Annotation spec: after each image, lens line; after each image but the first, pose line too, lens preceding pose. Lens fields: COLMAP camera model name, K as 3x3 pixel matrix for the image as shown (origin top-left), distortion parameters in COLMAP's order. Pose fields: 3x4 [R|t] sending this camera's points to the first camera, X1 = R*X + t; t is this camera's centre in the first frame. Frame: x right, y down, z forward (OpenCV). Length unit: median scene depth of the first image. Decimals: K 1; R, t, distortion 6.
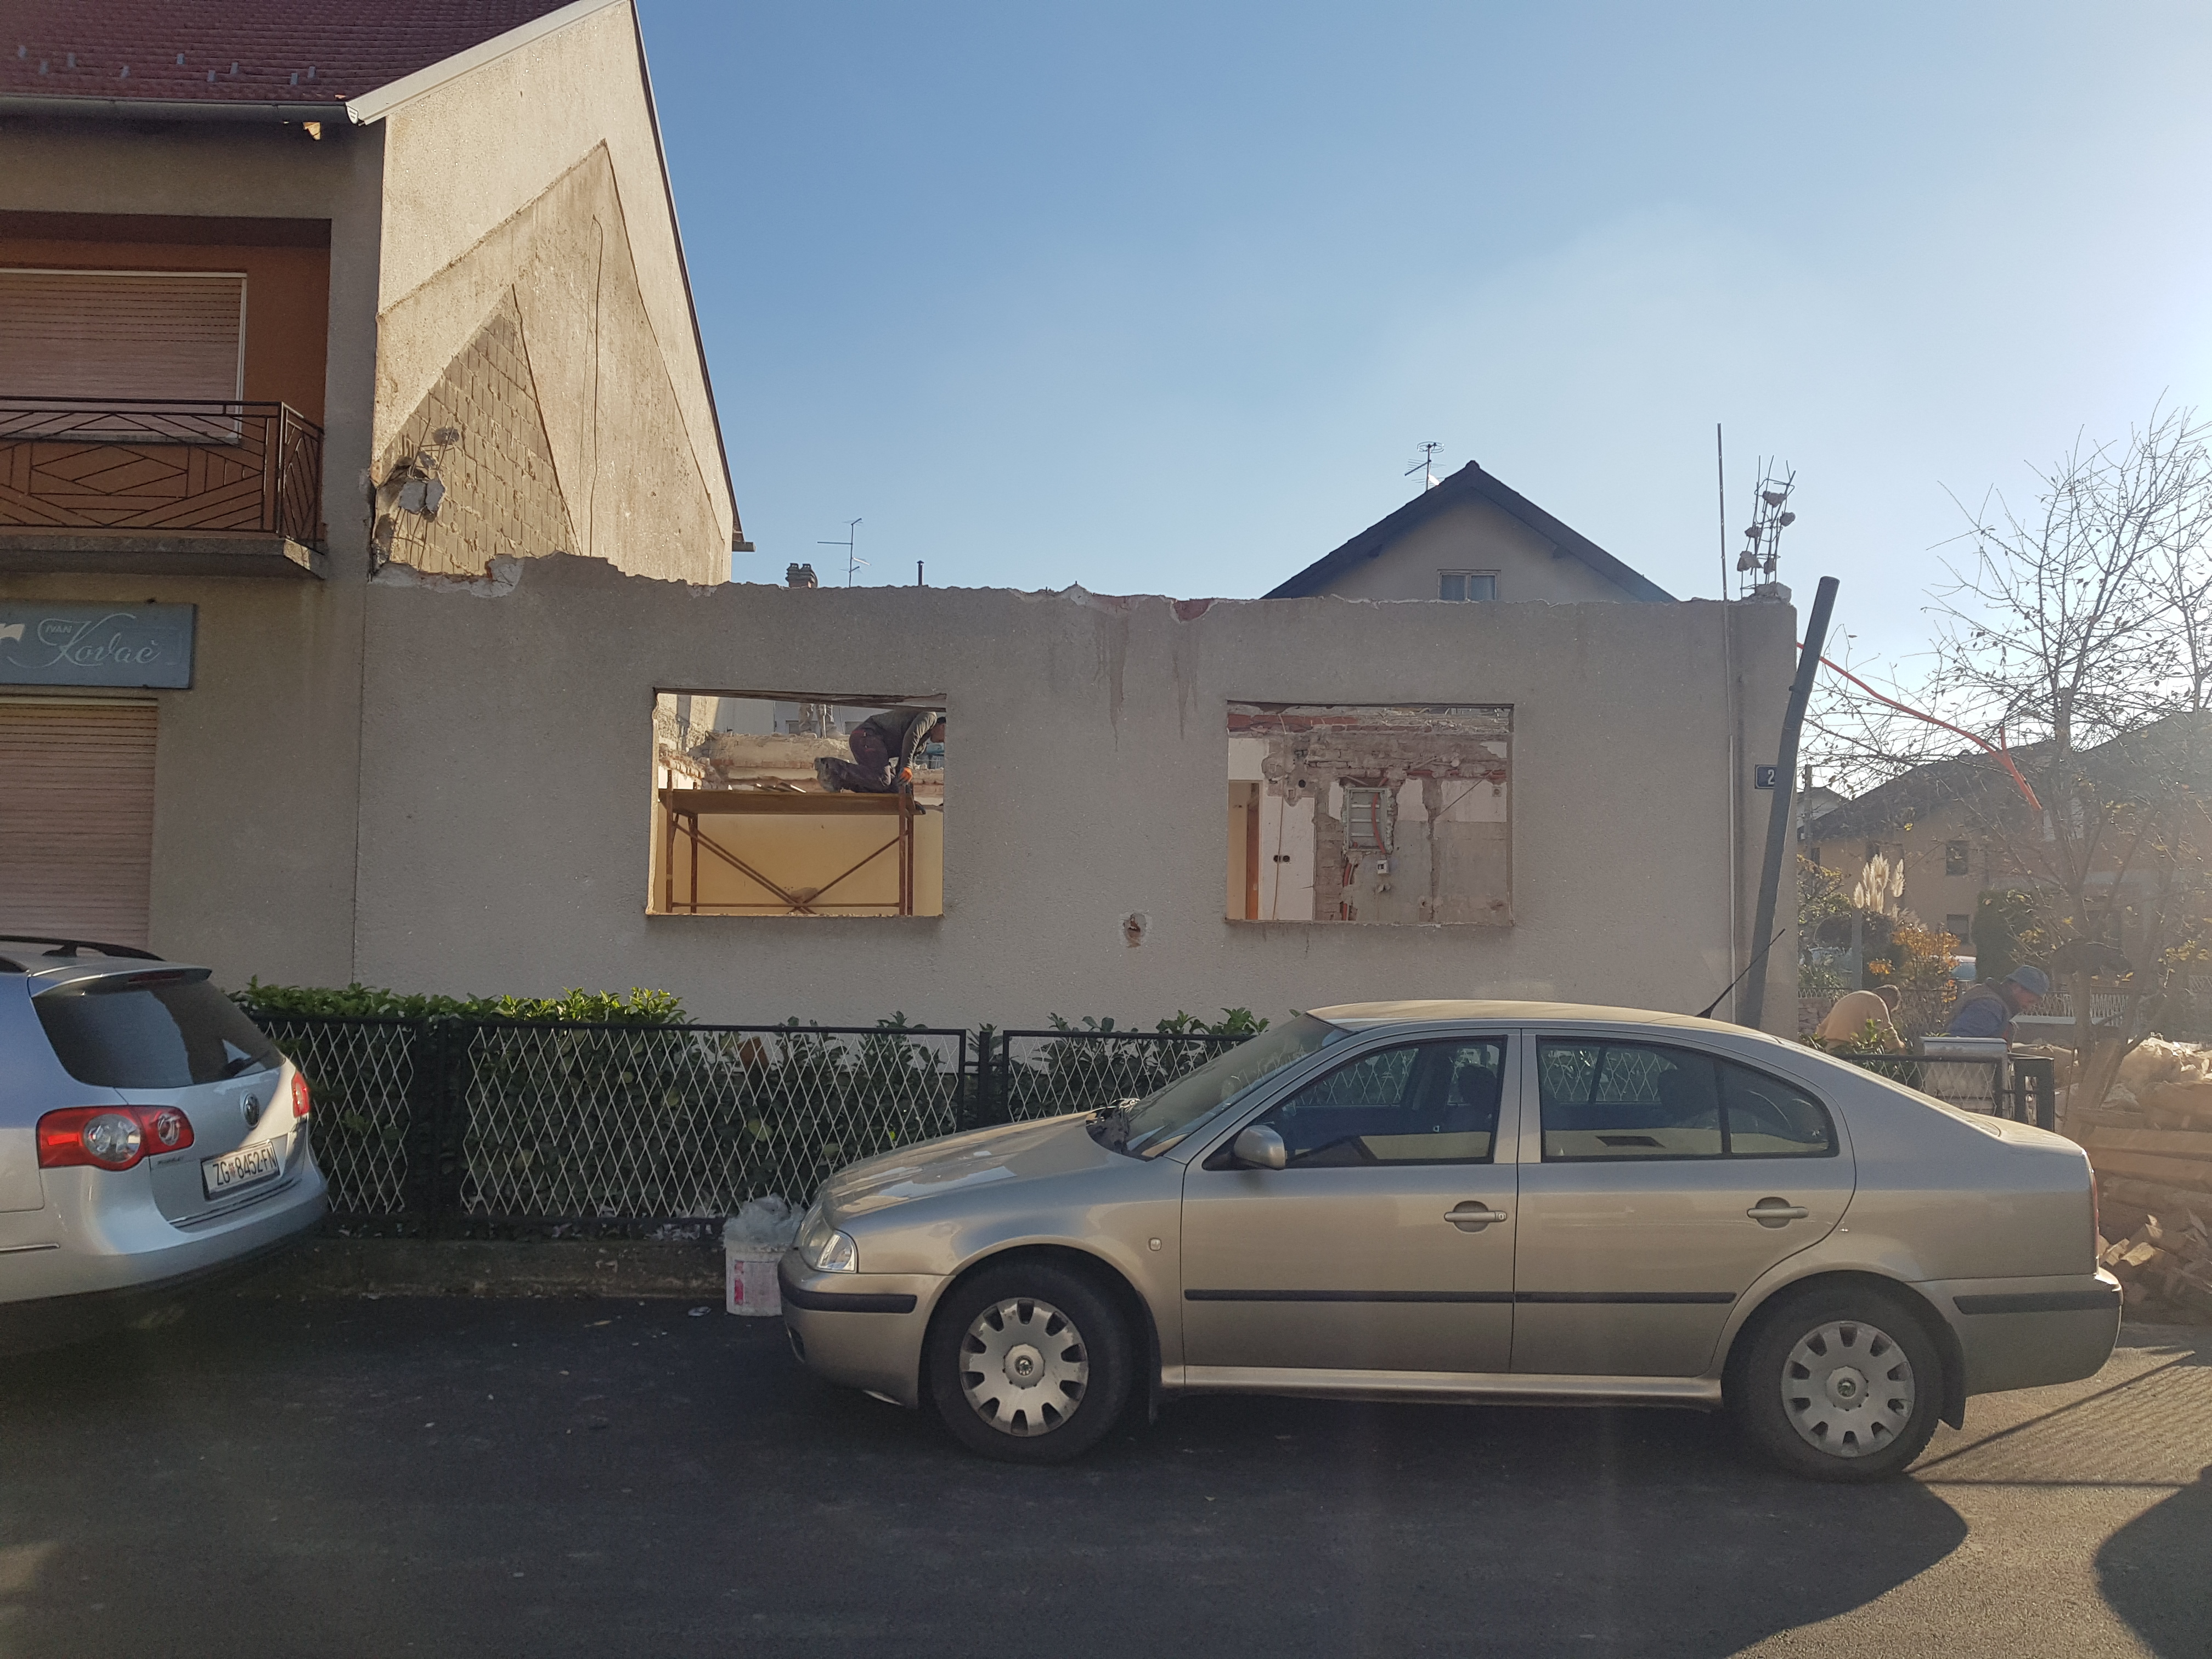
lens RADIAL K [[1710.5, 0, 1106.0], [0, 1710.5, 829.5], [0, 0, 1]] dist [0.064019, -0.098649]
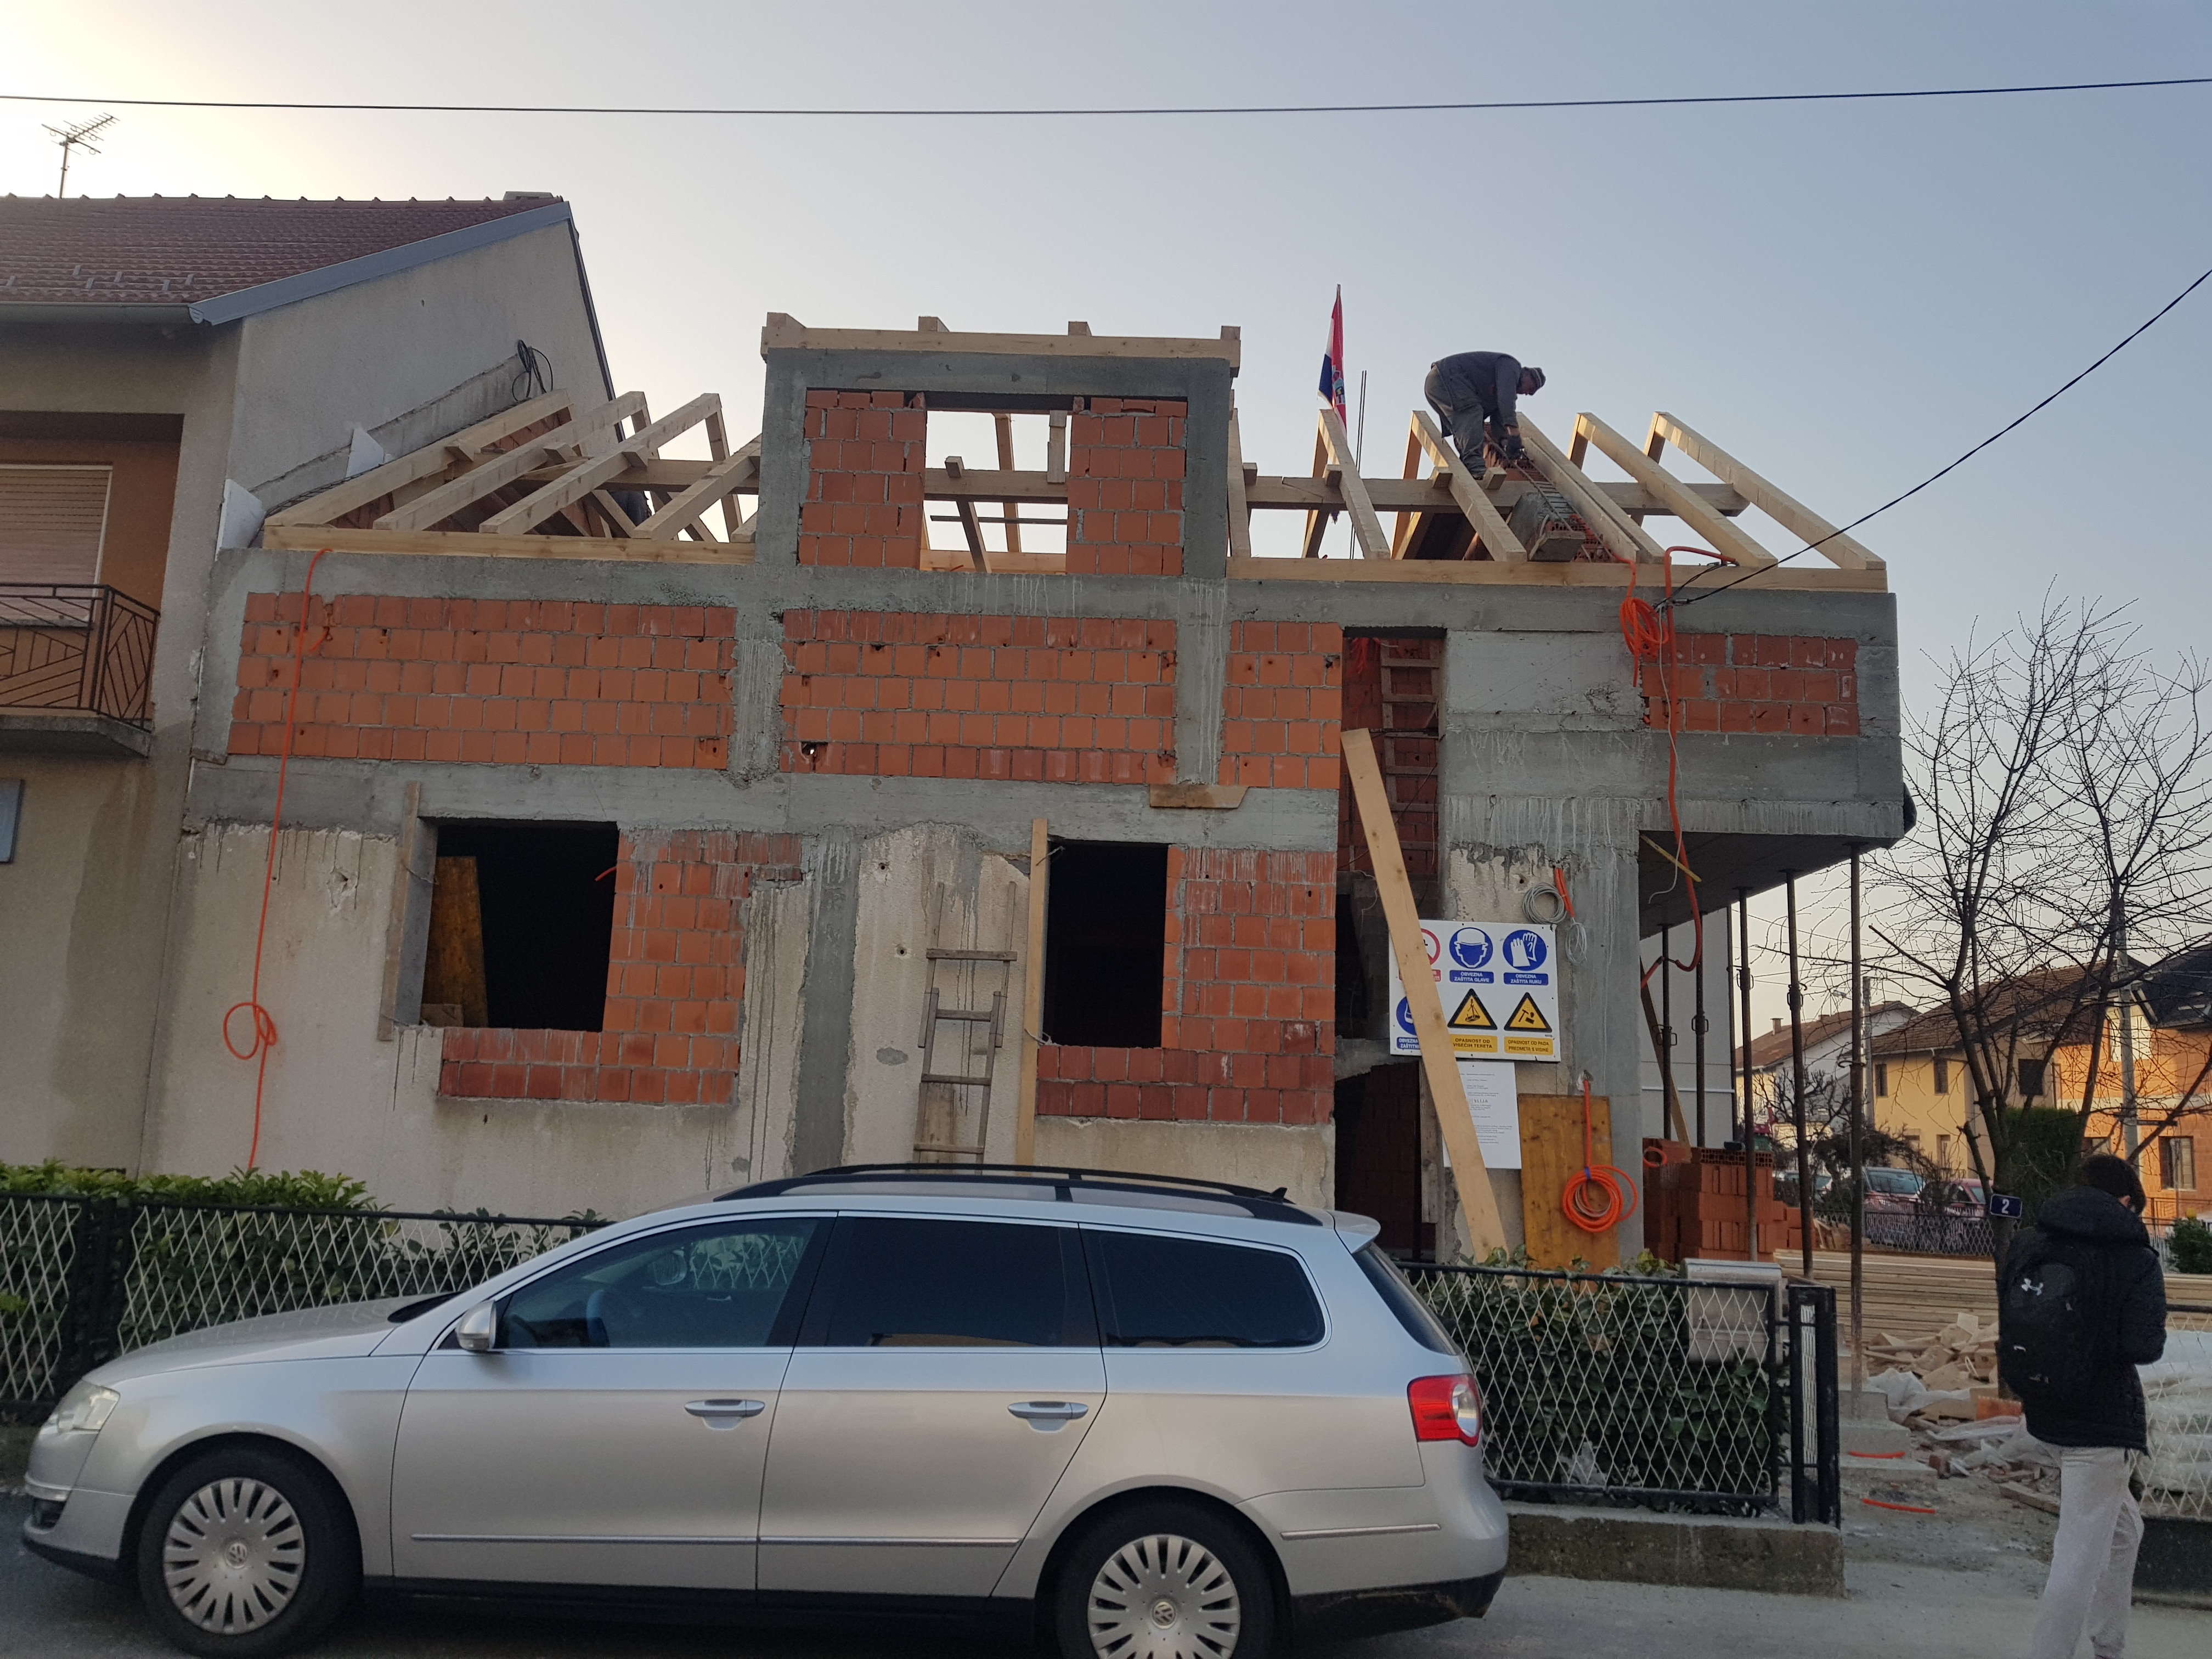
lens RADIAL K [[1710.5, 0, 1106.0], [0, 1710.5, 829.5], [0, 0, 1]] dist [0.064019, -0.098649]
pose [[0.997445, 0.010666, -0.070644, 0.206158], [-0.019158, 0.992511, -0.120646, 0.010195], [0.068828, 0.121692, 0.990179, 0.046578]]
